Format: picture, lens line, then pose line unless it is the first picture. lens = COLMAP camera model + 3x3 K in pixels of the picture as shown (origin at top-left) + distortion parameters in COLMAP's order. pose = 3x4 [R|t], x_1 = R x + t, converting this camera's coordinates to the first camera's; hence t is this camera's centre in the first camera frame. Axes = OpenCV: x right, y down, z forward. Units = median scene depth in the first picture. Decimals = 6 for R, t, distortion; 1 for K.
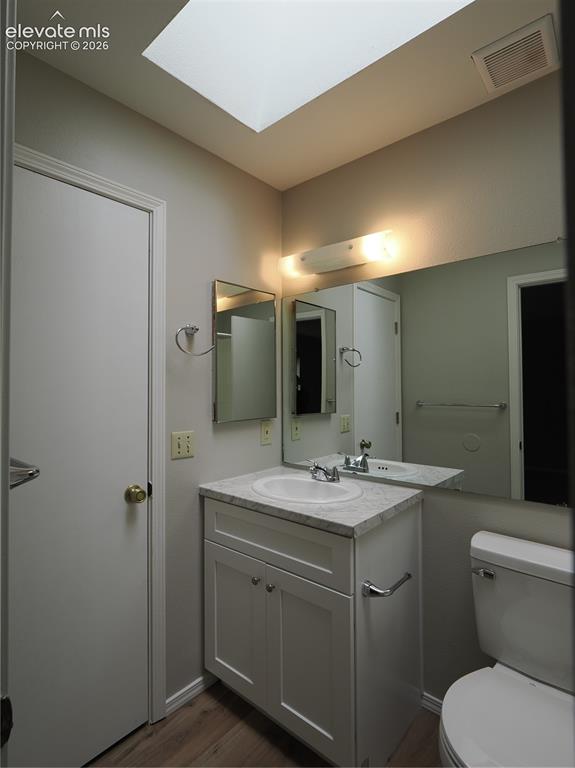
lens RADIAL K [[384.2, 0, 276.5], [0, 384.2, 385.3], [0, 0, 1]] dist [-0.002006, -0.001103]
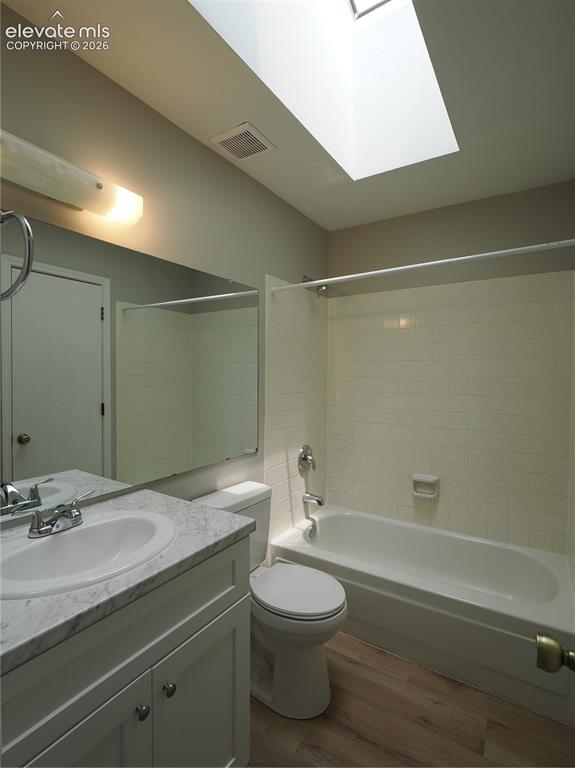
lens RADIAL K [[352.9, 0, 288.3], [0, 352.9, 381.7], [0, 0, 1]] dist [-0.011003, -0.000715]
pose [[-0.127855, -0.006059, 0.991774, -0.573702], [-0.008994, 0.999947, 0.004949, -0.009158], [-0.991752, -0.008287, -0.127903, 0.789423]]
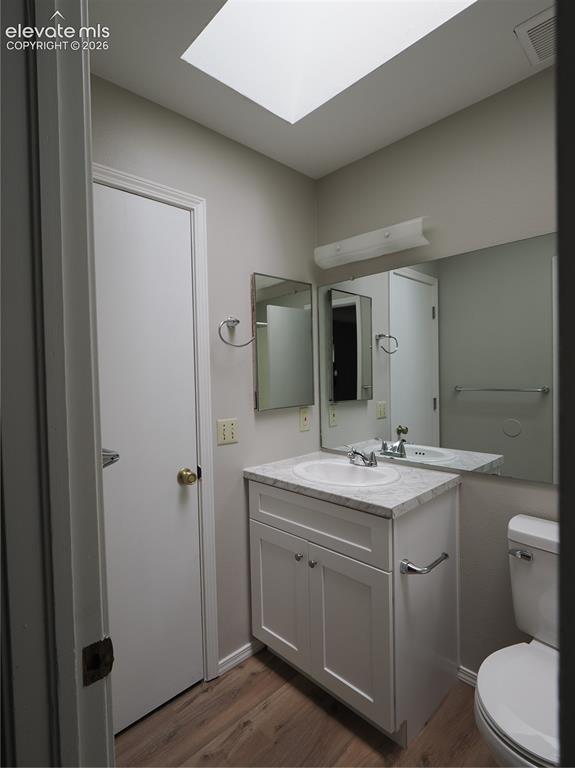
lens RADIAL K [[384.2, 0, 276.5], [0, 384.2, 385.3], [0, 0, 1]] dist [-0.002006, -0.001103]
pose [[0.996129, -0.012986, -0.086936, -0.014861], [0.016322, 0.999153, 0.037768, -0.012356], [0.086372, -0.039041, 0.995498, -0.052110]]
